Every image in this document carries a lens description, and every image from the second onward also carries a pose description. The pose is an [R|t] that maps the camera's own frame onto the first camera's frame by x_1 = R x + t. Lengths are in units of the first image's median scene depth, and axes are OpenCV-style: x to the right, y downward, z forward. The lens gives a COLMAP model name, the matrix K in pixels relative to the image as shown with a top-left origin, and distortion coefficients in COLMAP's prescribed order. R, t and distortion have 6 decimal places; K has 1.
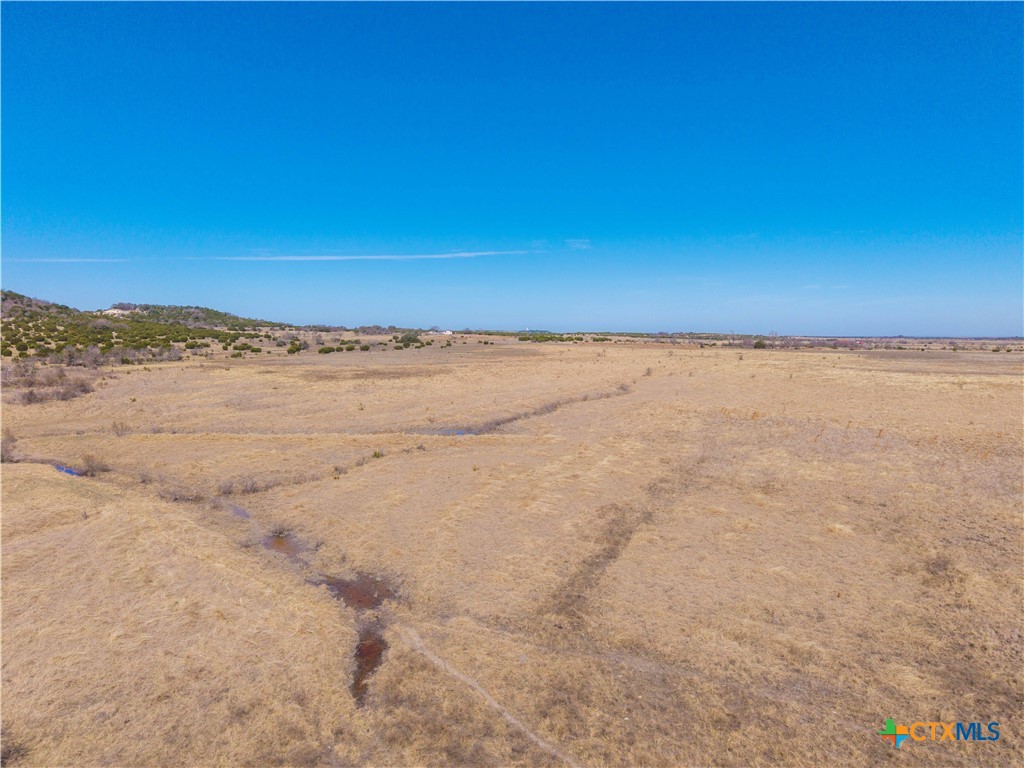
lens RADIAL K [[689.6, 0, 507.4], [0, 689.6, 388.0], [0, 0, 1]] dist [0.027005, -0.026557]
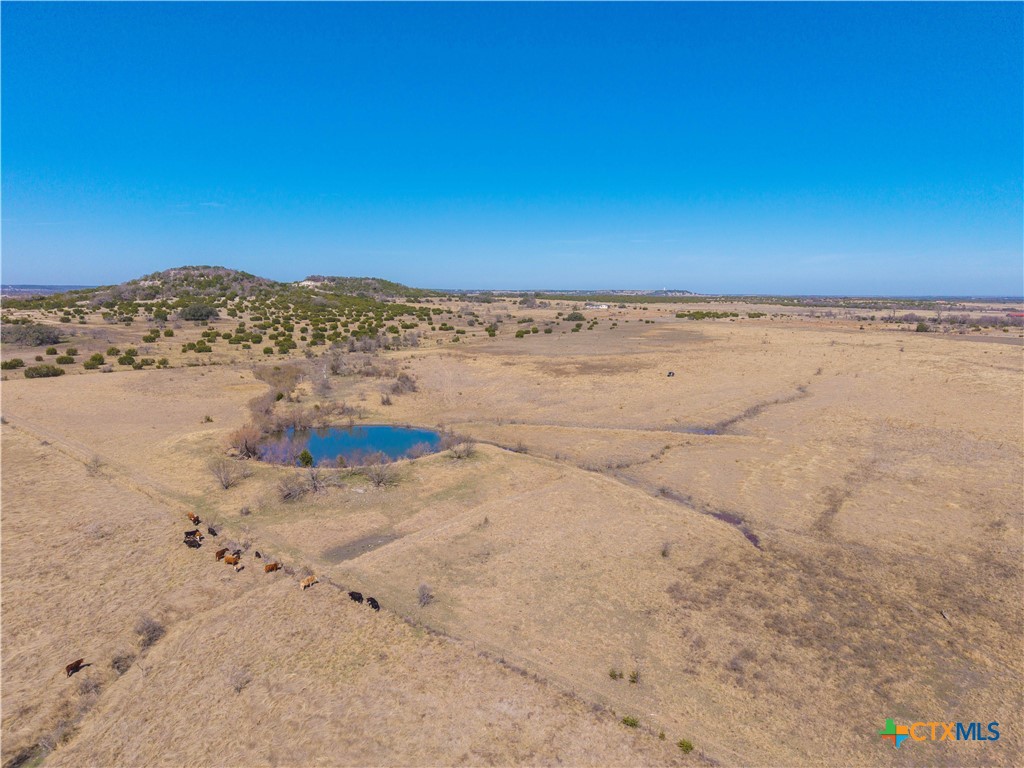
lens RADIAL K [[689.6, 0, 507.4], [0, 689.6, 388.0], [0, 0, 1]] dist [0.027005, -0.026557]
pose [[0.982036, 0.030443, -0.186221, -0.185423], [-0.019295, 0.997928, 0.061387, -0.103071], [0.187704, -0.056691, 0.980588, -0.524154]]
